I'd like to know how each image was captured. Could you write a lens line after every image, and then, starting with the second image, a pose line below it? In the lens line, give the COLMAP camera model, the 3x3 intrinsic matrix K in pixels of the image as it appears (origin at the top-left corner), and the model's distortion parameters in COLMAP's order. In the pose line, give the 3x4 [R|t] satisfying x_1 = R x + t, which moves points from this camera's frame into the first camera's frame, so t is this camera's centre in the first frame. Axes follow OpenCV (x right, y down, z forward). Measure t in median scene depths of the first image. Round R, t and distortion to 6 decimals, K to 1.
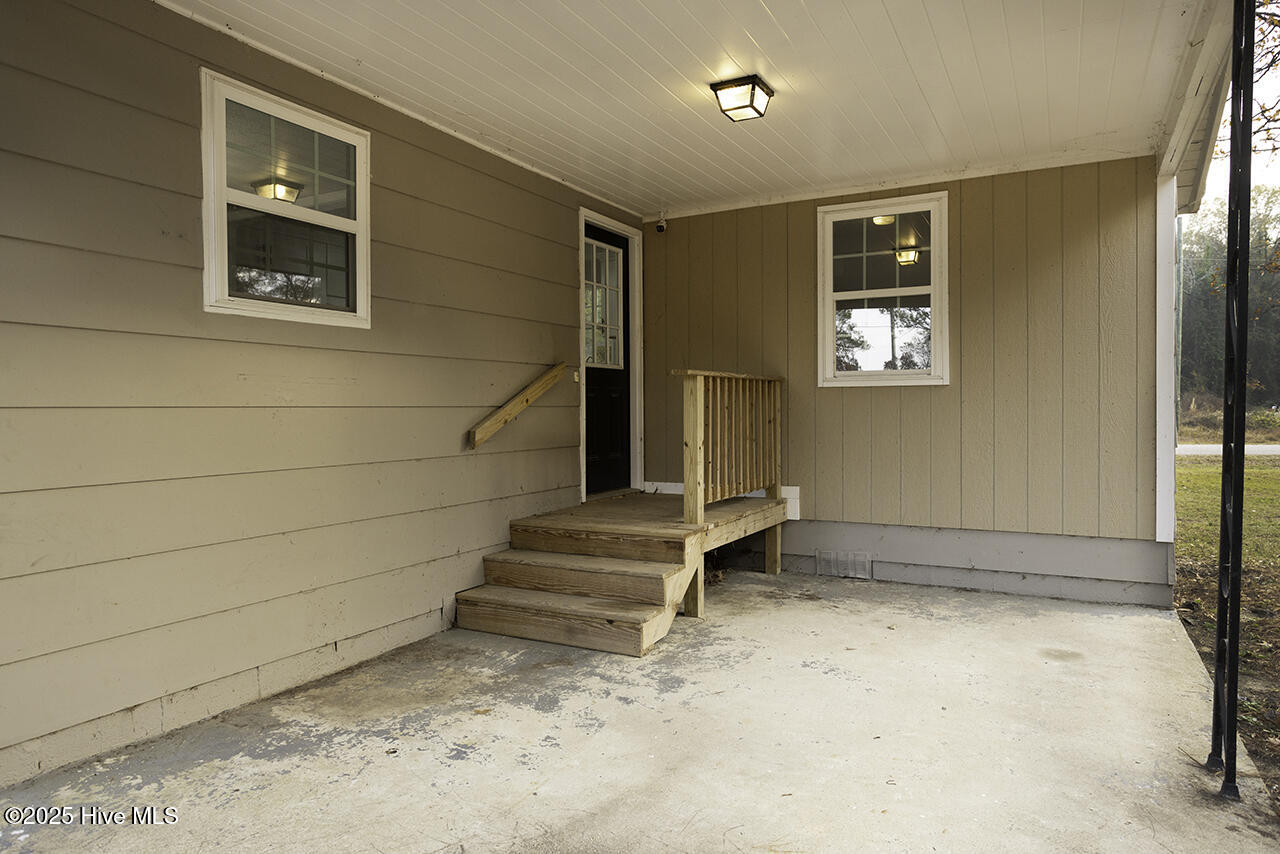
lens RADIAL K [[800.3, 0, 642.4], [0, 800.3, 410.5], [0, 0, 1]] dist [-0.000476, -0.000016]
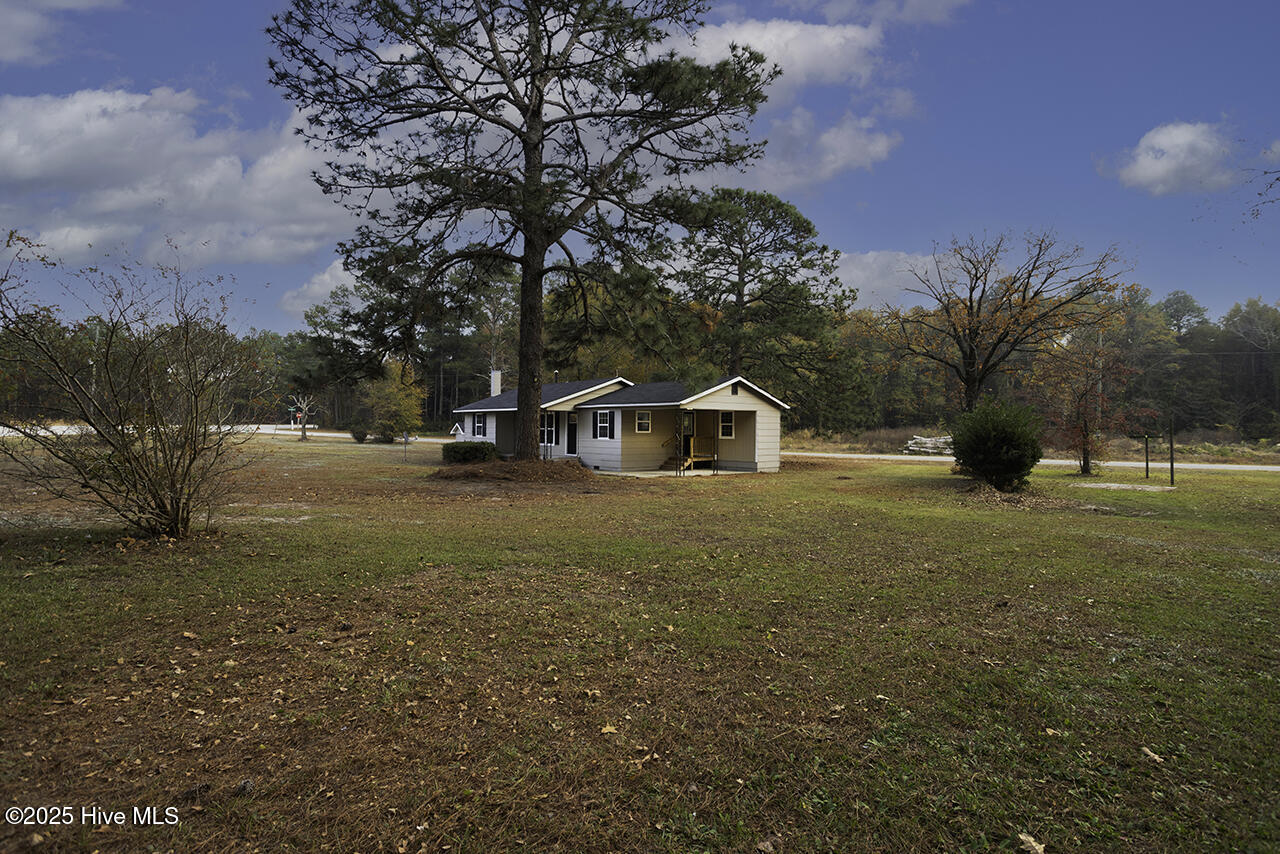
lens RADIAL K [[612.2, 0, 640.0], [0, 612.2, 427.0], [0, 0, 1]] dist [-0.076014, -0.000032]
pose [[0.930969, 0.010890, -0.364936, 1.721153], [-0.012673, 0.999917, -0.002489, -0.123806], [0.364879, 0.006942, 0.931029, -4.558138]]
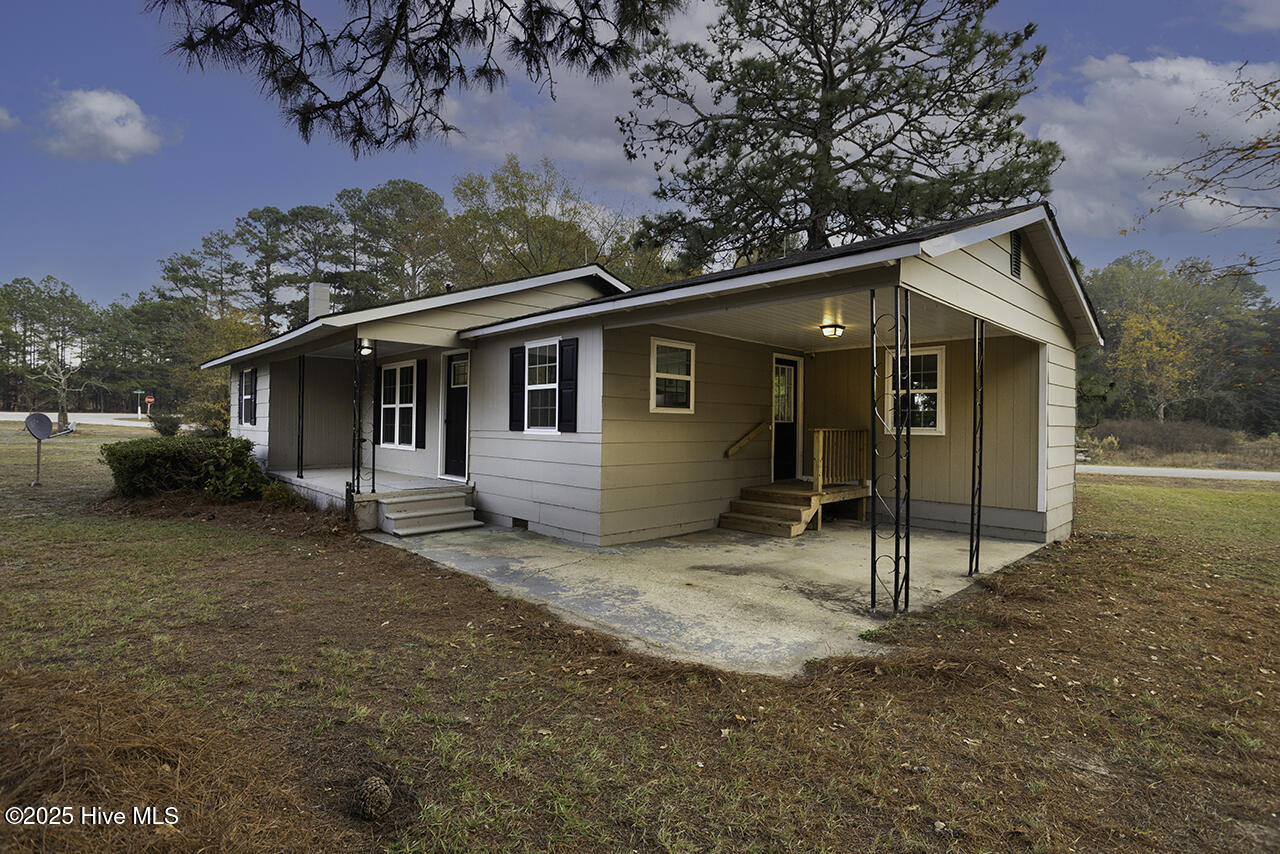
lens RADIAL K [[612.2, 0, 640.0], [0, 612.2, 427.0], [0, 0, 1]] dist [-0.076014, -0.000032]
pose [[0.952967, 0.019826, -0.302425, 0.106977], [-0.019990, 0.999797, 0.002554, -0.048974], [0.302414, 0.003611, 0.953170, -0.920490]]
